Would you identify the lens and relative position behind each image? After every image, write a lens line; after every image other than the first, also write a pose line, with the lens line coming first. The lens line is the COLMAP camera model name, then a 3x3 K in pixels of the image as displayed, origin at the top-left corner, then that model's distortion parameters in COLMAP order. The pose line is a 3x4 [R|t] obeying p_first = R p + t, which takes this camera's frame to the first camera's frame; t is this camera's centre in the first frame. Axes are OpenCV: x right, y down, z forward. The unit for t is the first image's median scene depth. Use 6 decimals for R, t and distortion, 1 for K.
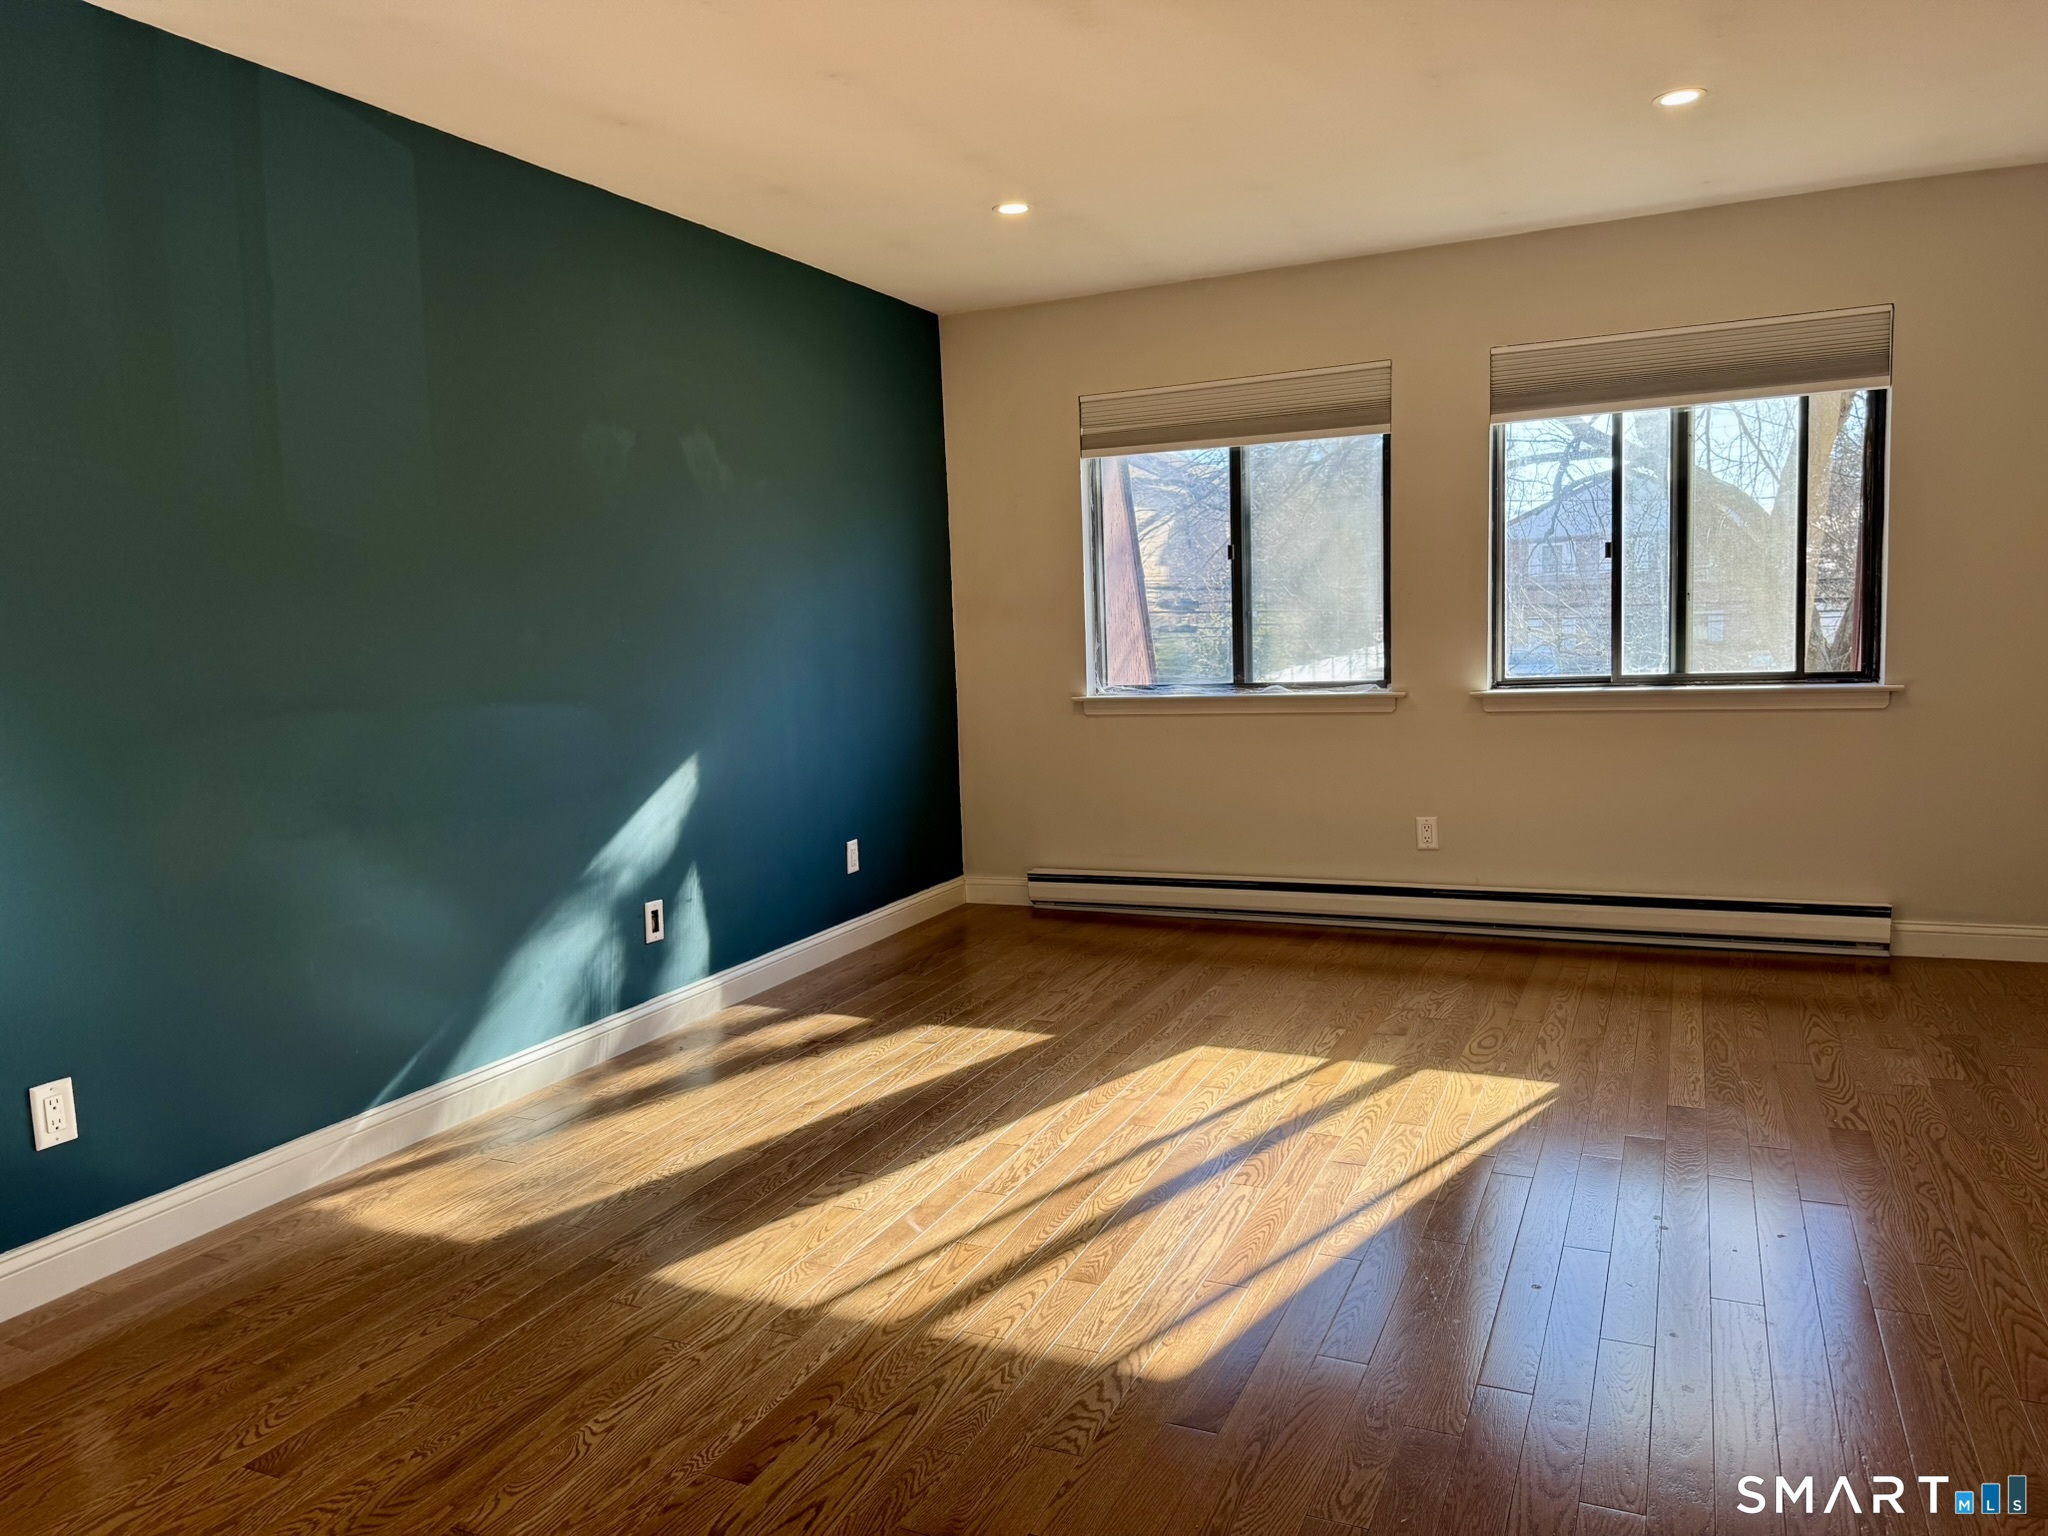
lens RADIAL K [[1433.6, 0, 1024.4], [0, 1433.6, 780.9], [0, 0, 1]] dist [0.057117, -0.051832]
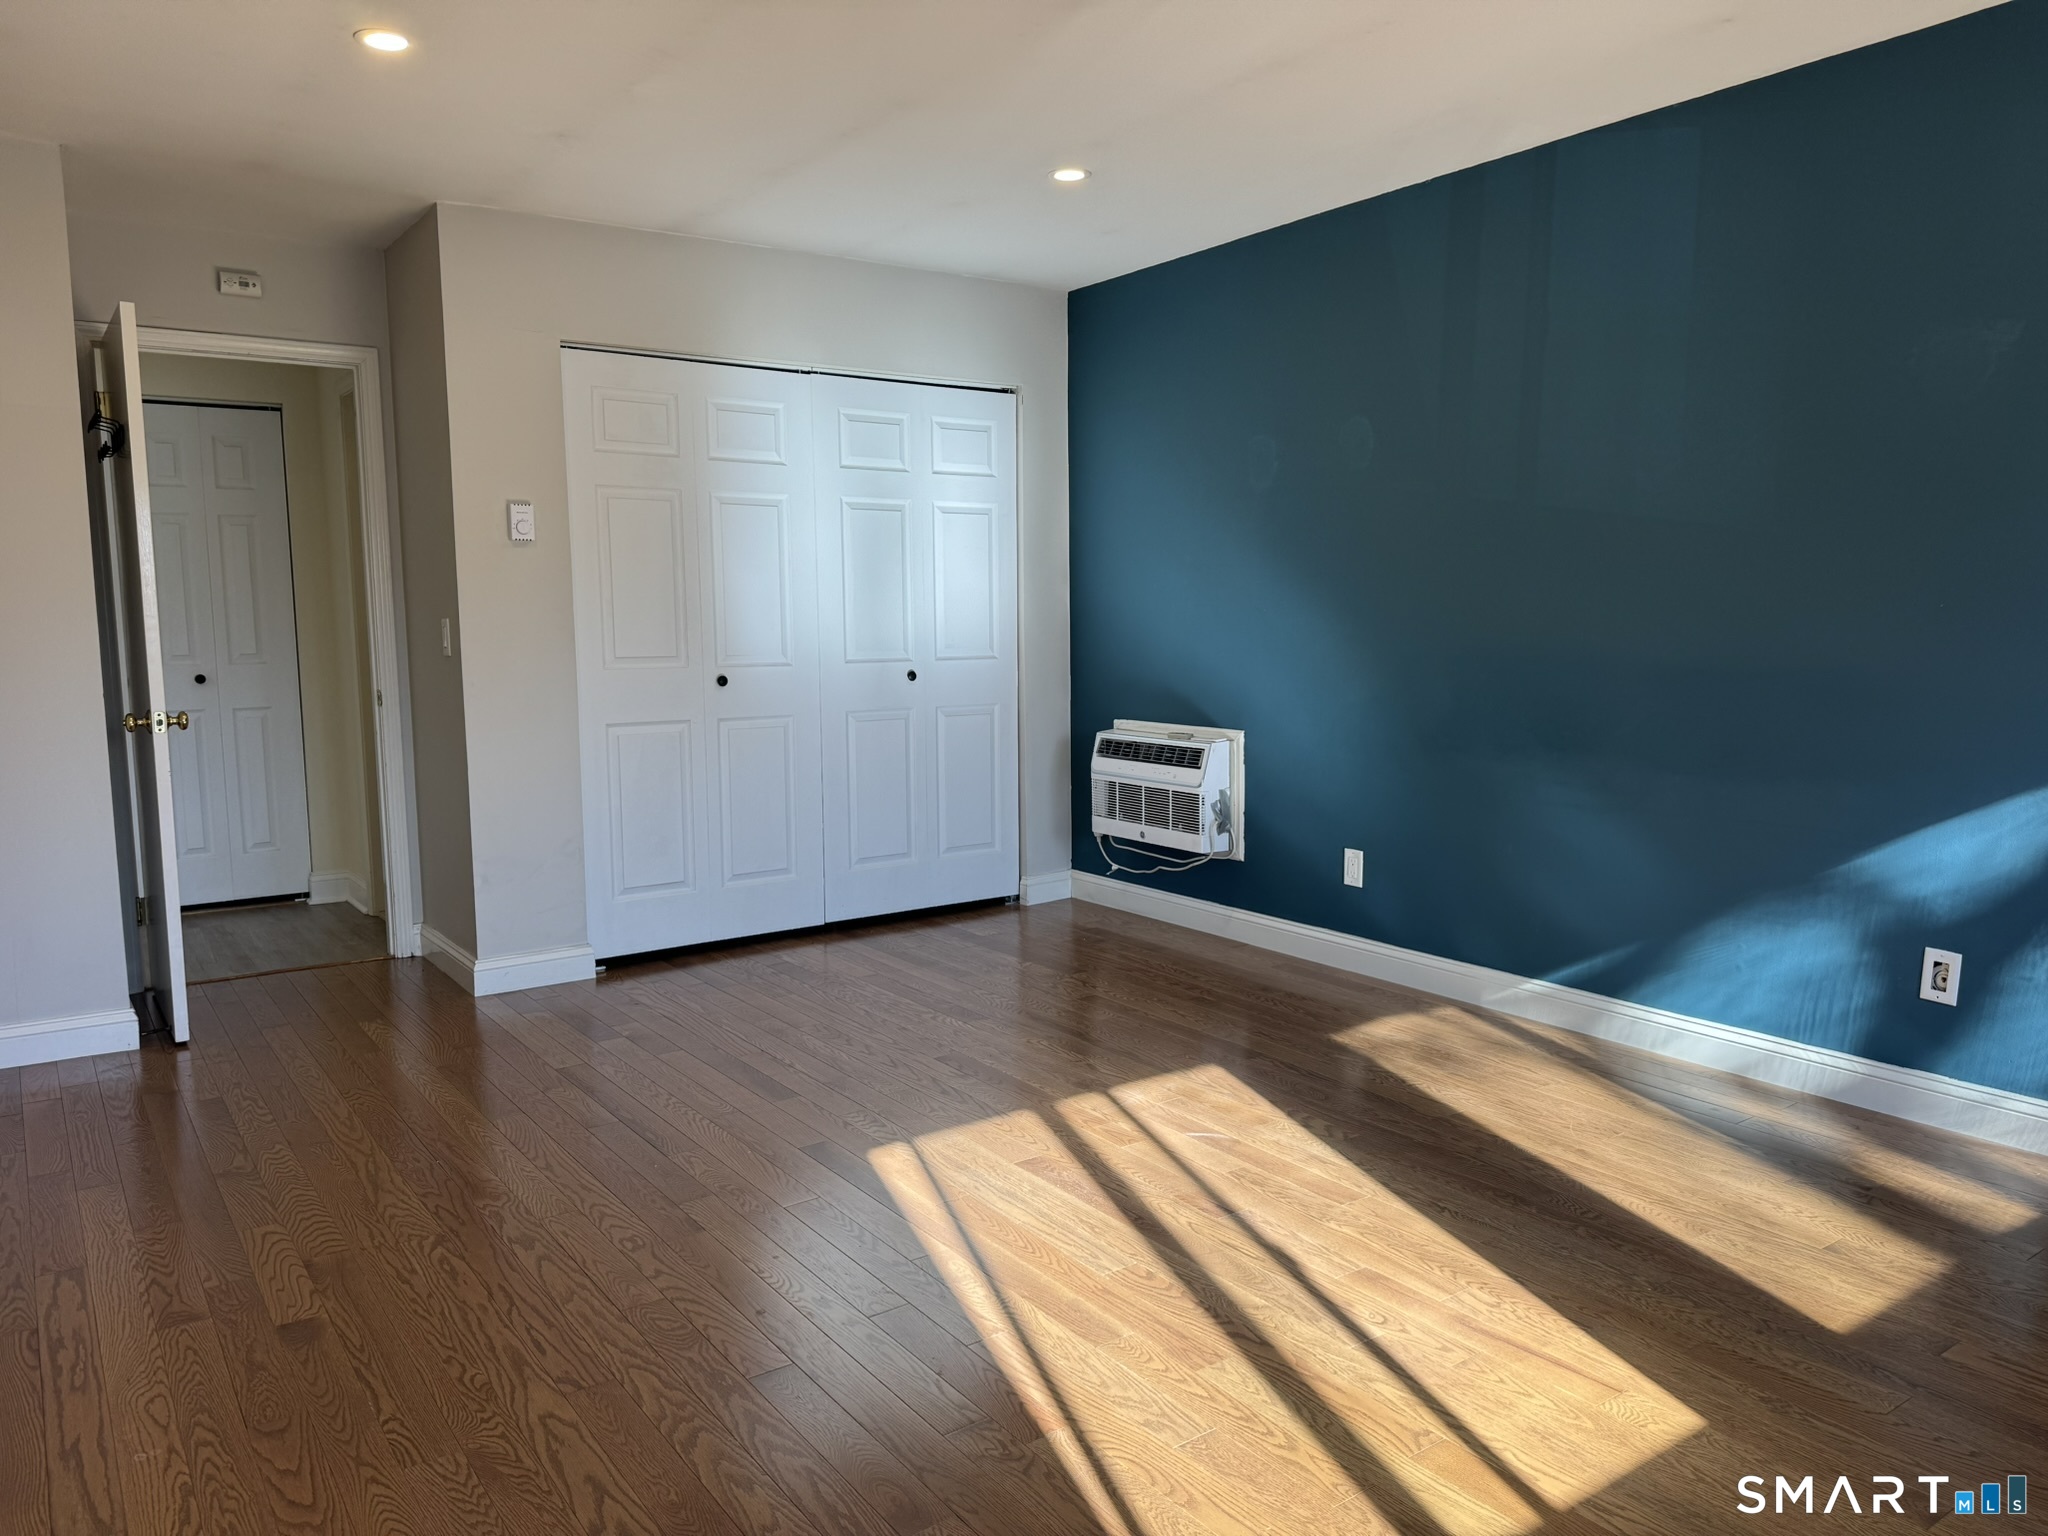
lens RADIAL K [[1433.6, 0, 1025.1], [0, 1433.6, 760.8], [0, 0, 1]] dist [0.057117, -0.051832]
pose [[-0.505497, 0.133613, -0.852421, 0.820293], [-0.068356, 0.978631, 0.193932, -0.170017], [0.860117, 0.156300, -0.485561, 1.230107]]
